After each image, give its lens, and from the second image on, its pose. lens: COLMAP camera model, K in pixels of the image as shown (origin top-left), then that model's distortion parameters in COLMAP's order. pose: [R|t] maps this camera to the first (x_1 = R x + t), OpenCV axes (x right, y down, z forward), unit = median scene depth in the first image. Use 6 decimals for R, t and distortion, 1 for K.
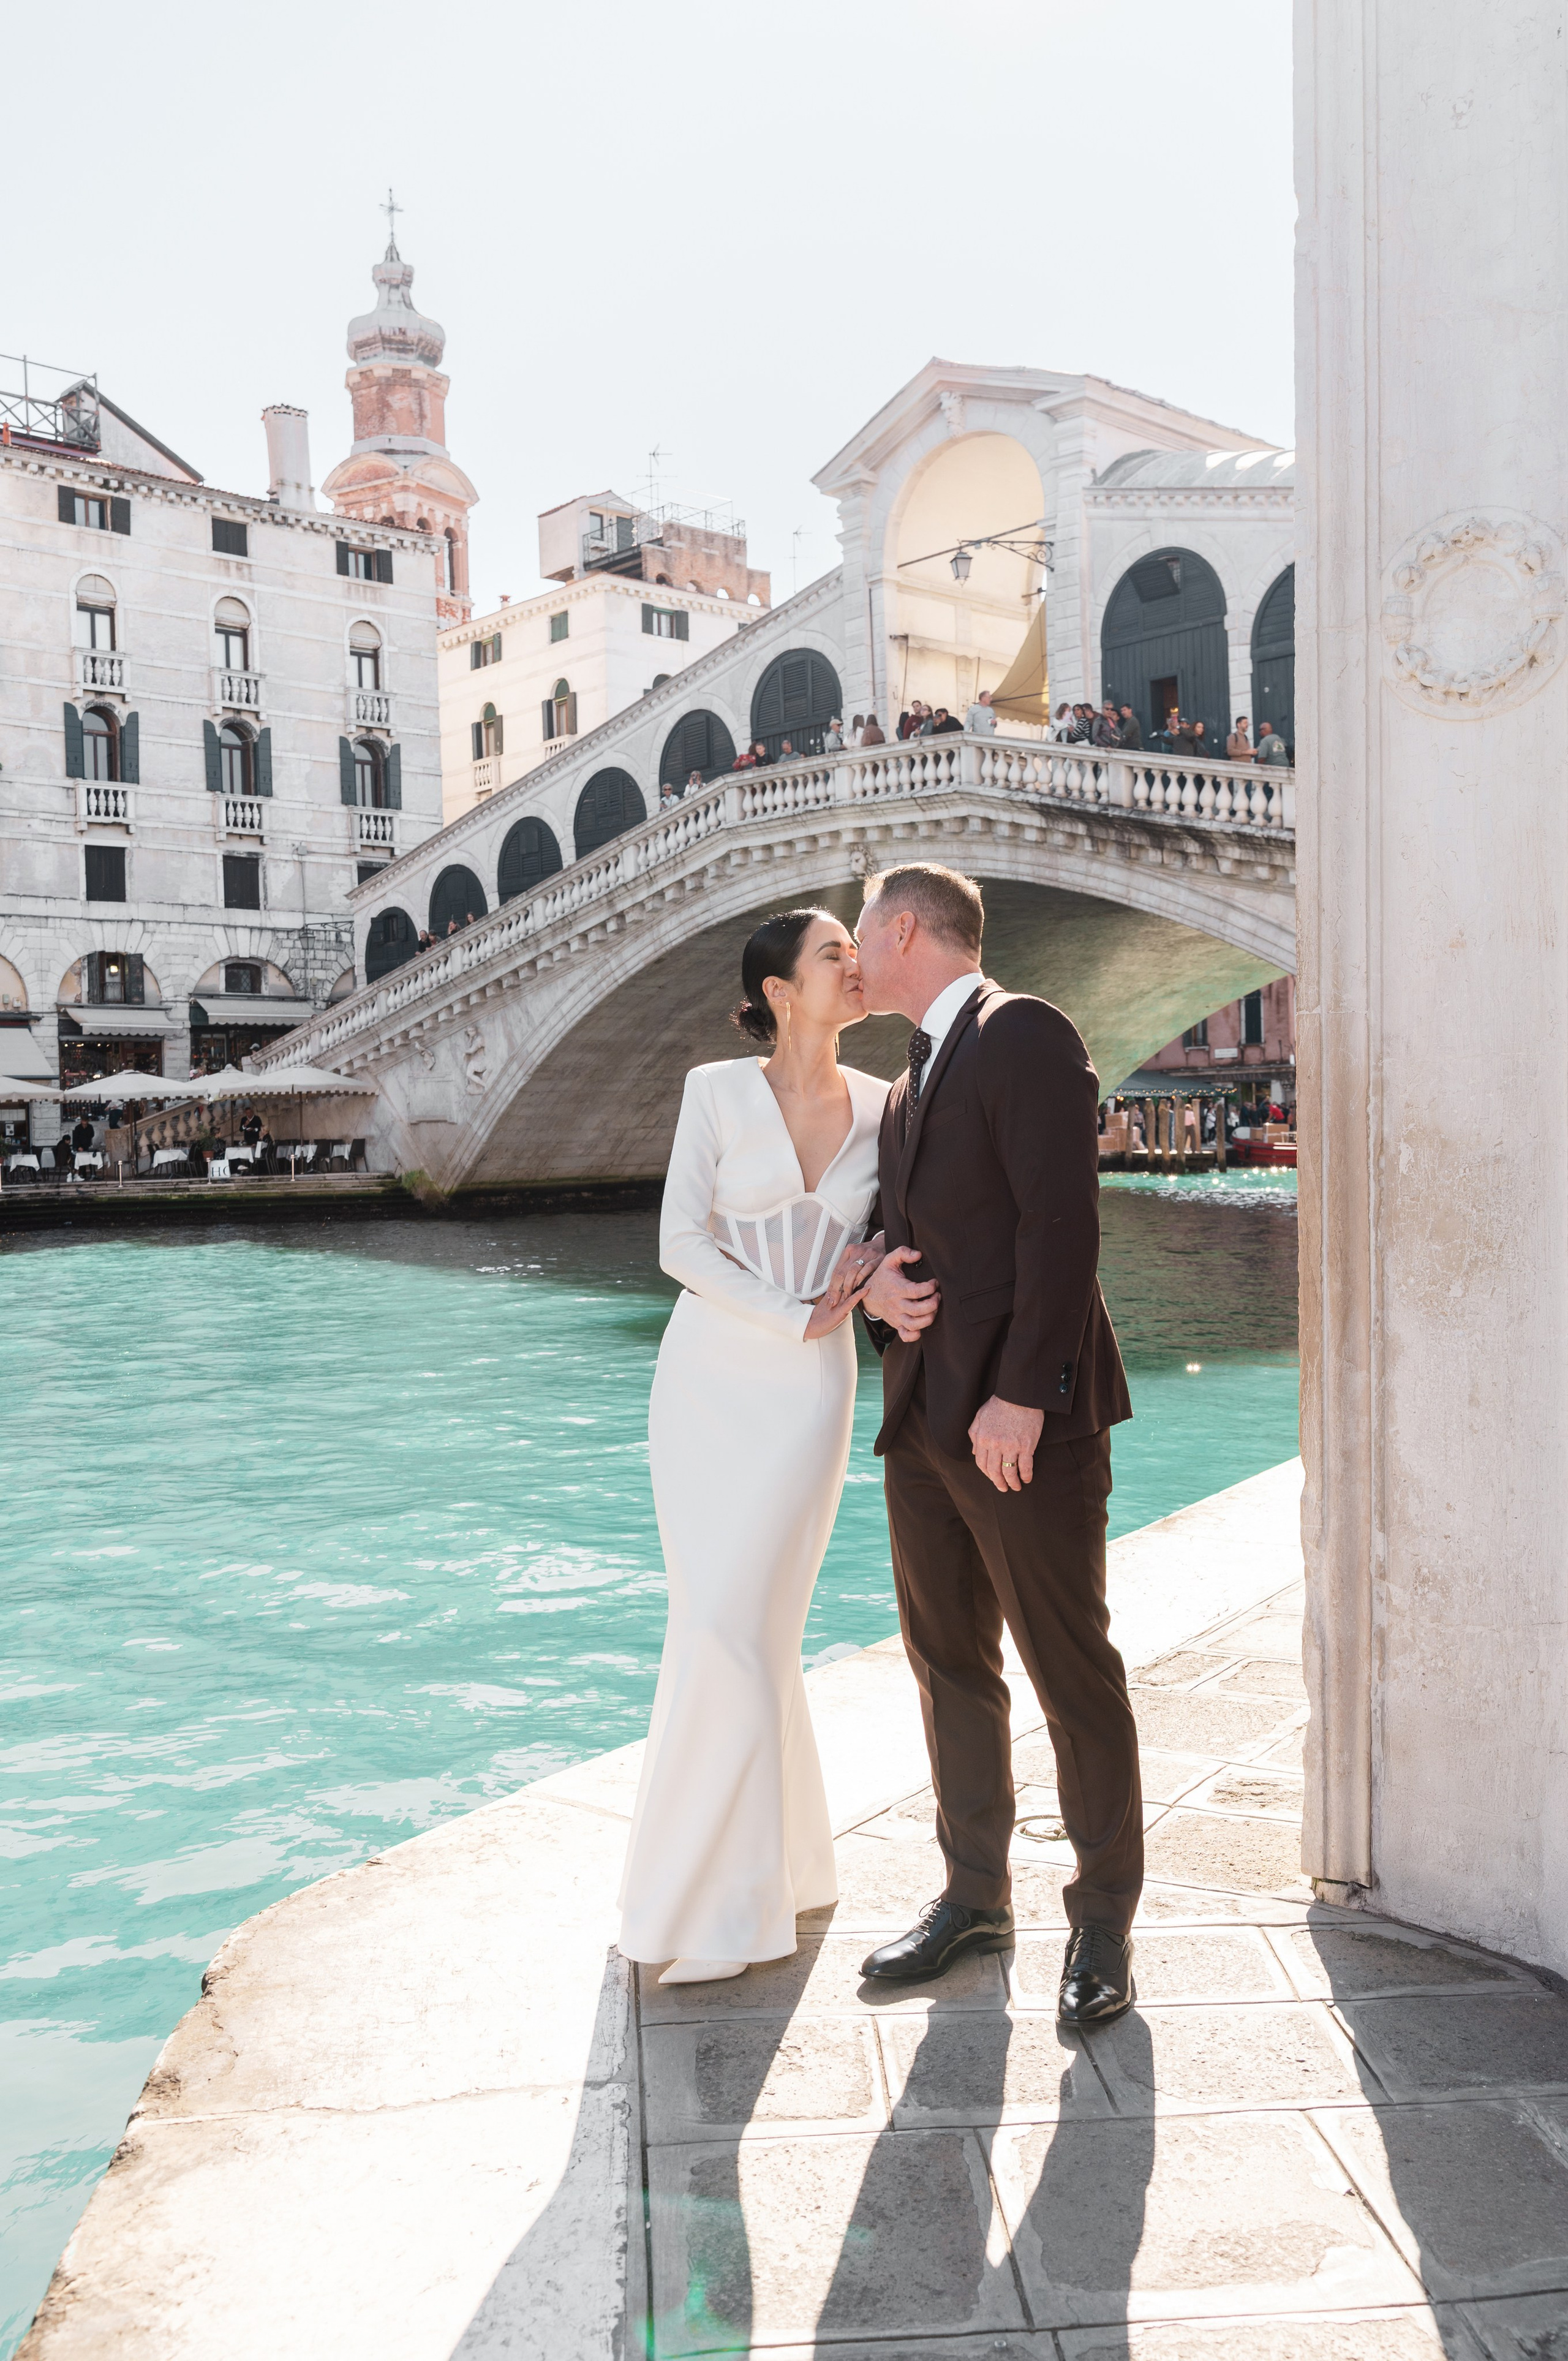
lens RADIAL K [[1937.4, 0, 840.7], [0, 1937.4, 1134.7], [0, 0, 1]] dist [-0.000398, 0.000062]
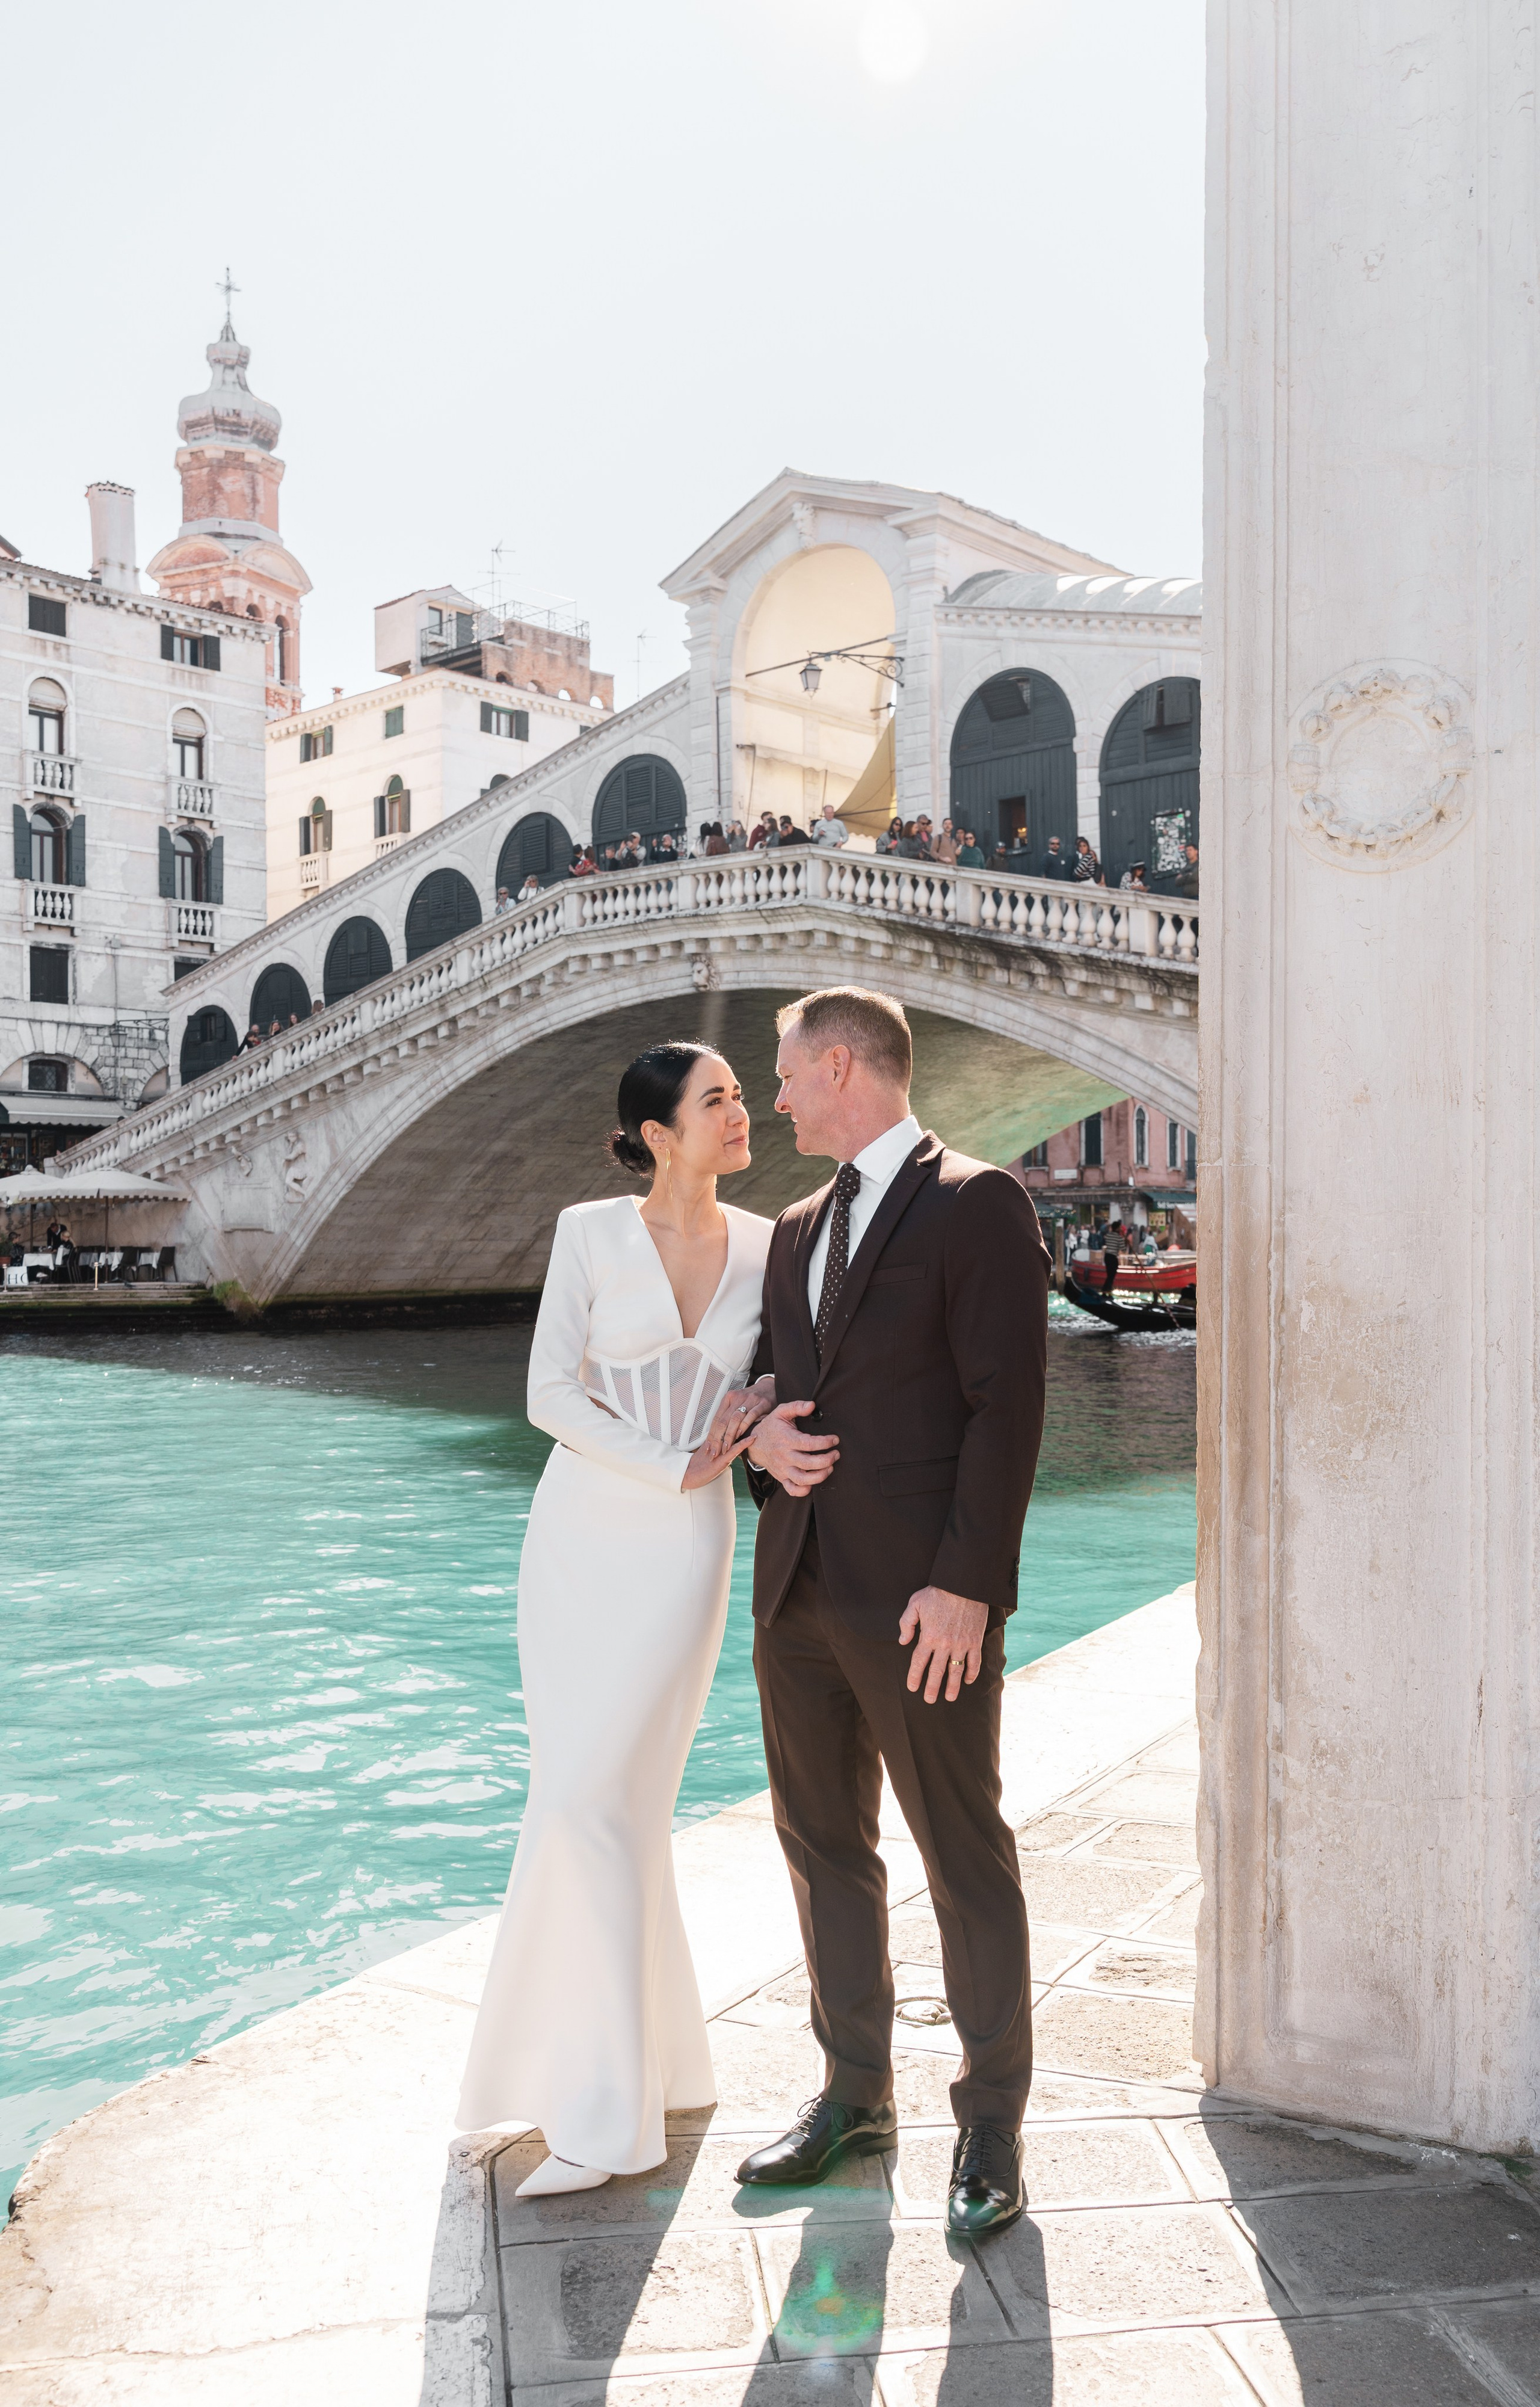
lens RADIAL K [[1974.9, 0, 833.8], [0, 1974.9, 1182.4], [0, 0, 1]] dist [0.001885, -0.003082]
pose [[0.996324, 0.019564, 0.083406, -0.004478], [-0.016824, 0.999300, -0.033426, -0.002667], [-0.084001, 0.031900, 0.995955, 0.004040]]
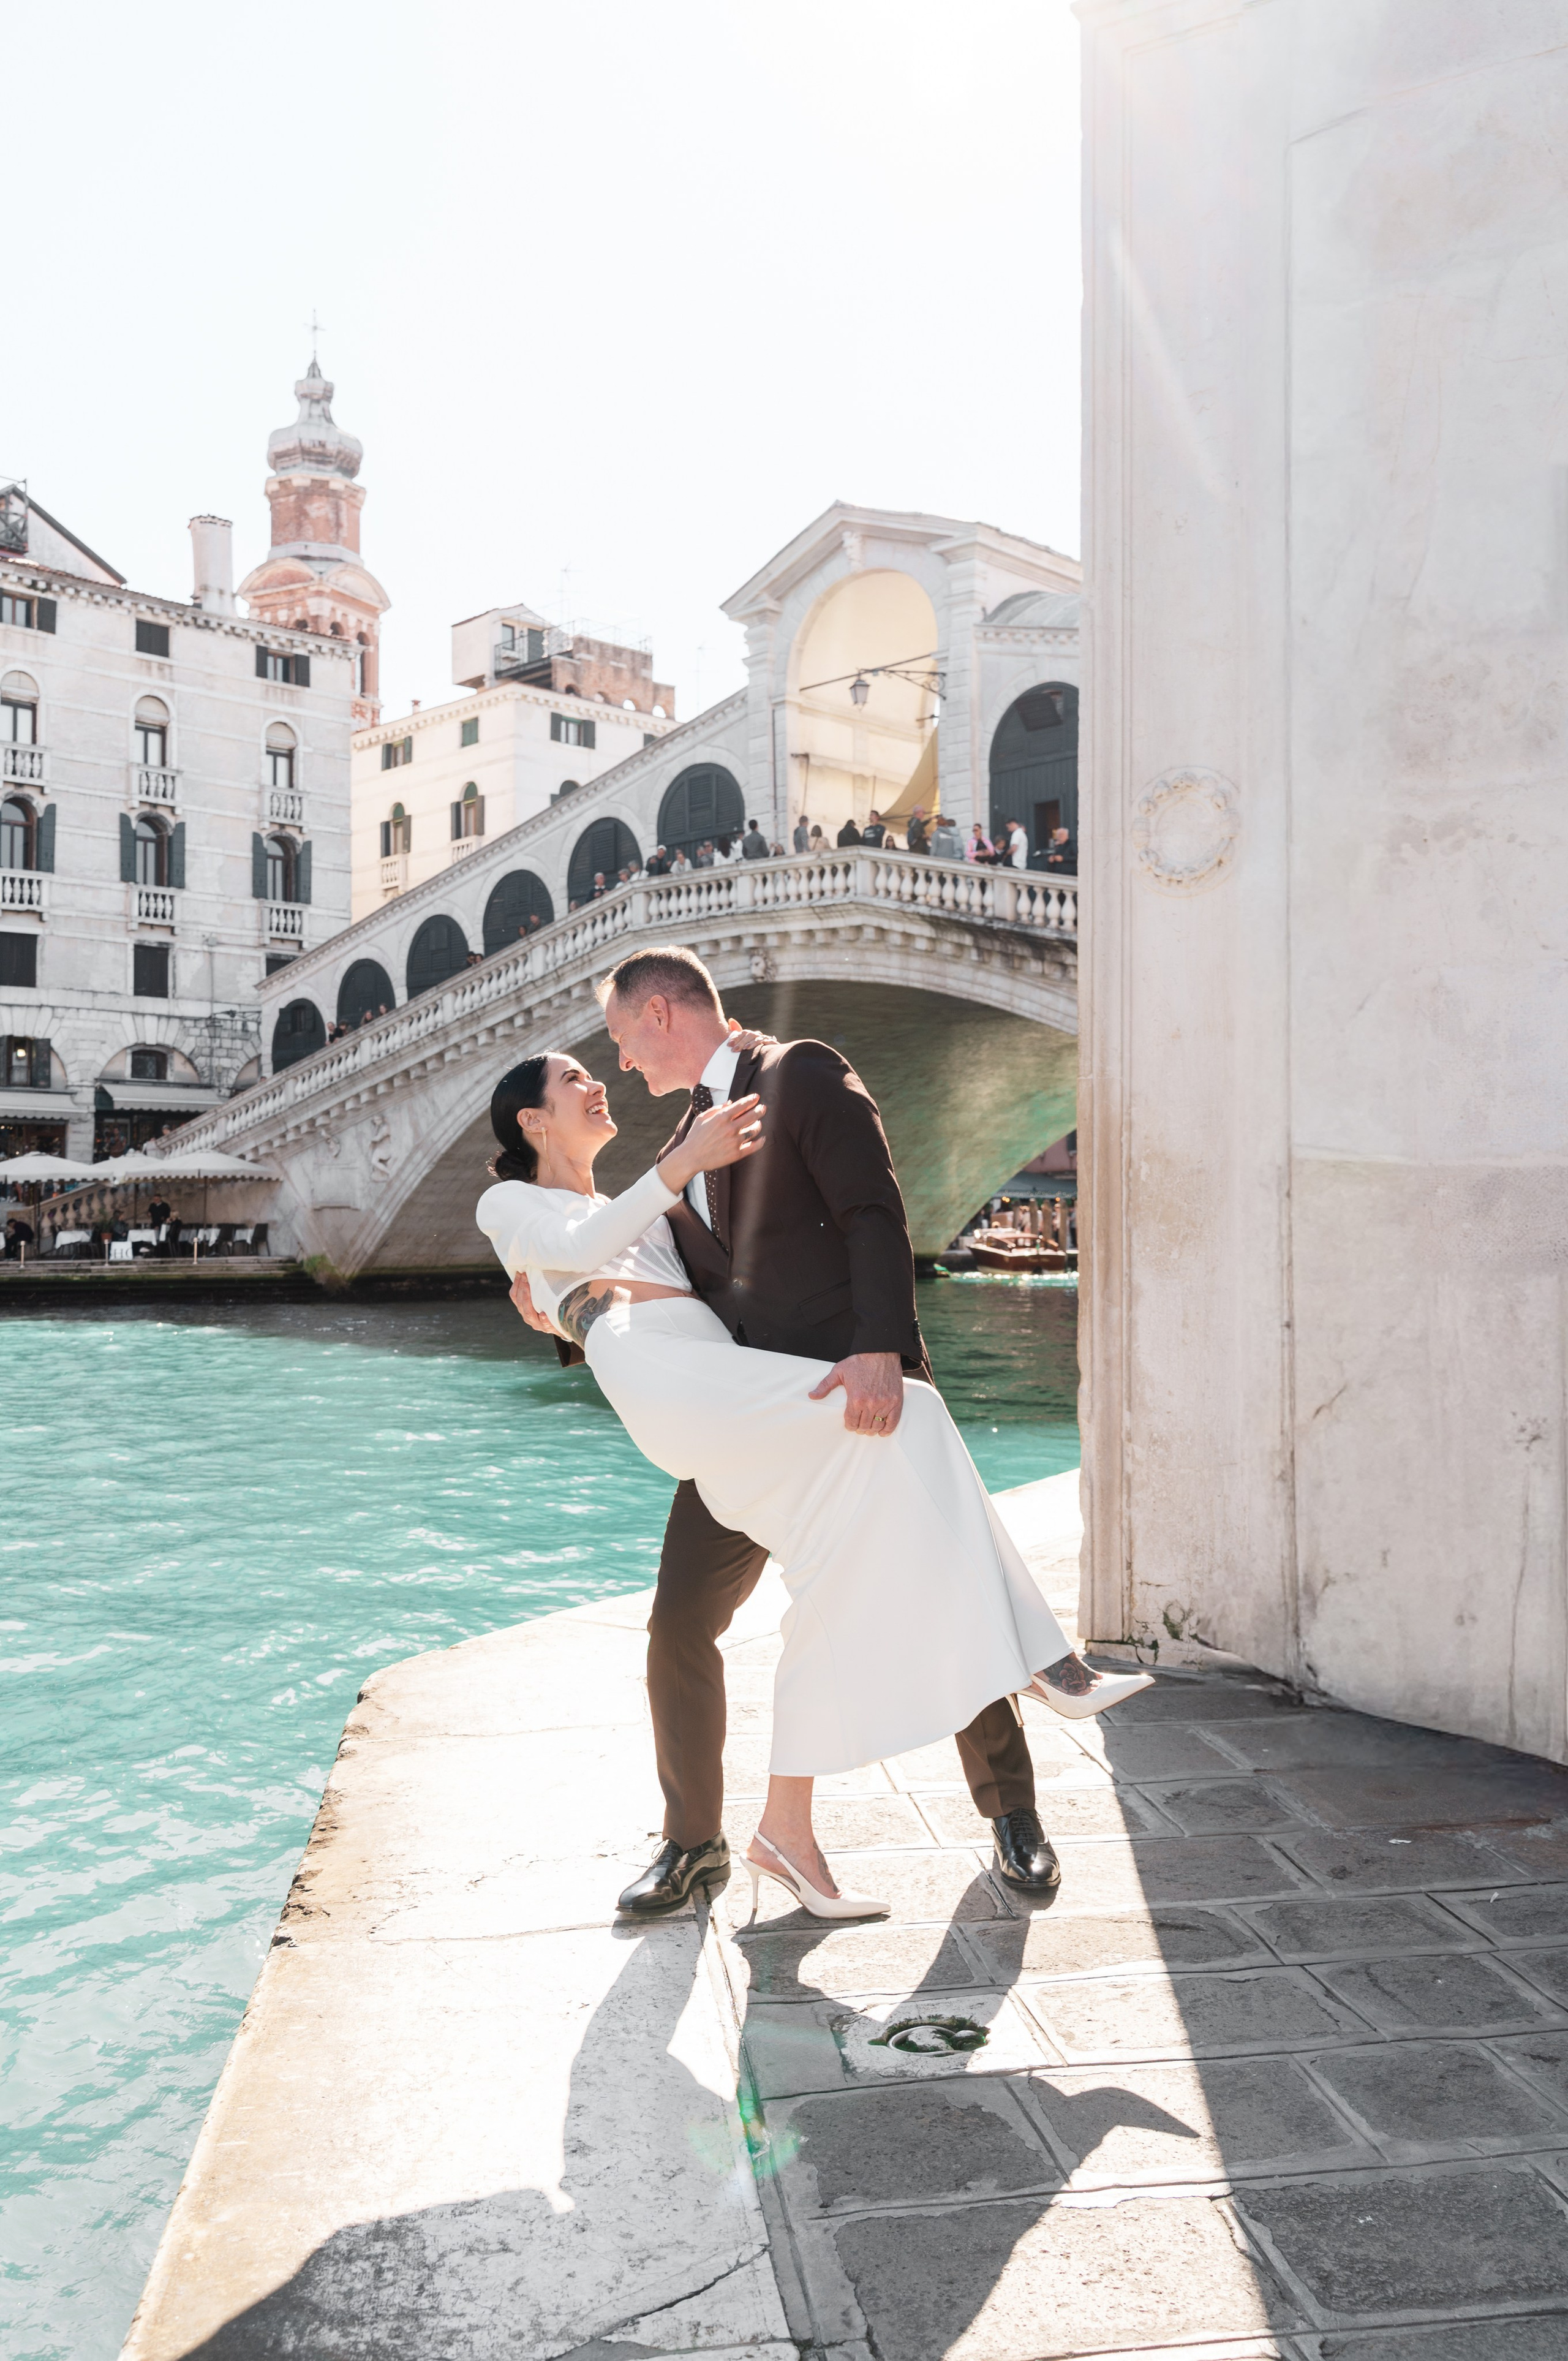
lens RADIAL K [[2043.2, 0, 822.4], [0, 2043.2, 1116.8], [0, 0, 1]] dist [0.002372, 0.001758]
pose [[0.998638, 0.019051, 0.048575, -0.007616], [-0.015875, 0.997761, -0.064963, 0.011927], [-0.049704, 0.064104, 0.996705, -0.095838]]
